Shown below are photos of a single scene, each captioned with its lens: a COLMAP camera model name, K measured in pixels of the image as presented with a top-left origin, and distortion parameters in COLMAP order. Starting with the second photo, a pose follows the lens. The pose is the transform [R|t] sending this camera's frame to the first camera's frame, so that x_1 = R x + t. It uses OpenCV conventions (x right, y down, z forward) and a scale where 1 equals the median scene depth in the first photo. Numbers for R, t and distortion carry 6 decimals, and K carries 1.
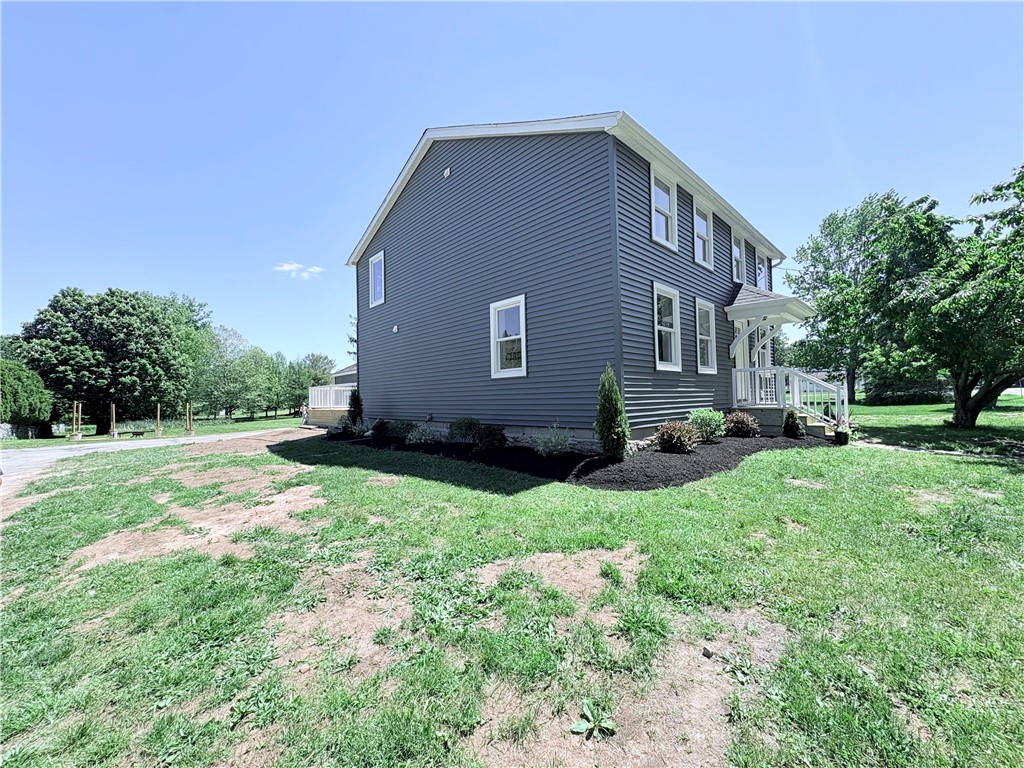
lens RADIAL K [[413.4, 0, 512.0], [0, 413.4, 384.0], [0, 0, 1]] dist [0.013671, 0.000215]
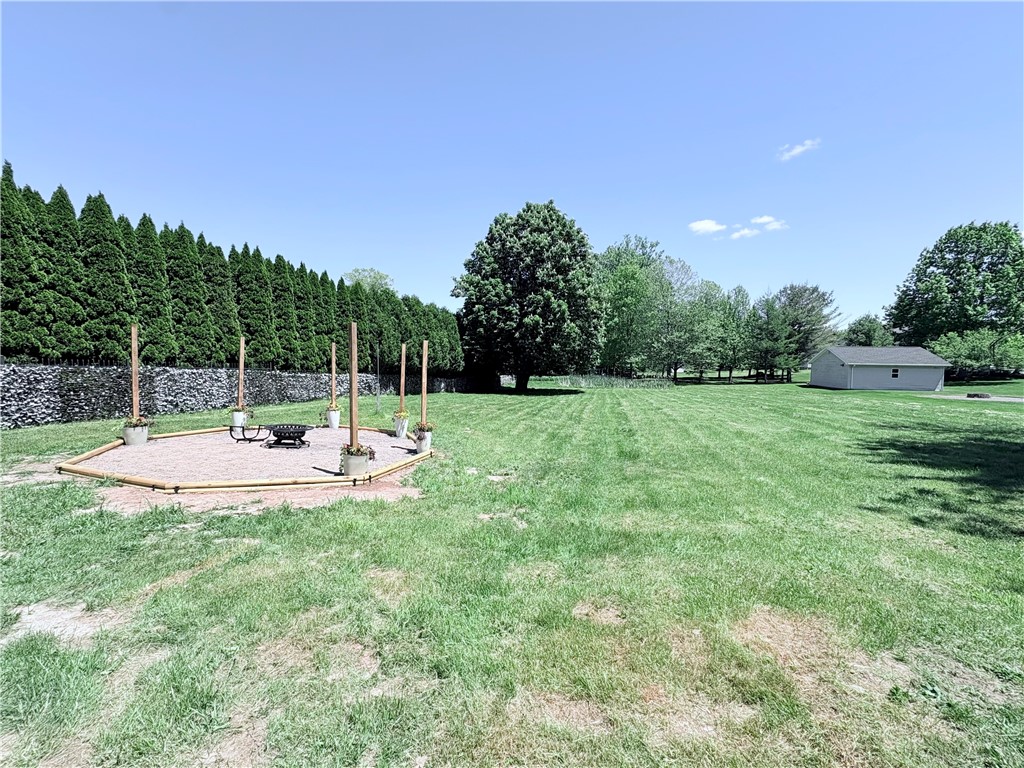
lens RADIAL K [[413.4, 0, 512.0], [0, 413.4, 384.0], [0, 0, 1]] dist [0.013671, 0.000215]
pose [[0.535135, 0.080618, -0.840911, -0.310286], [0.002970, 0.995250, 0.097305, 0.028537], [0.844761, -0.054569, 0.532354, 0.556185]]
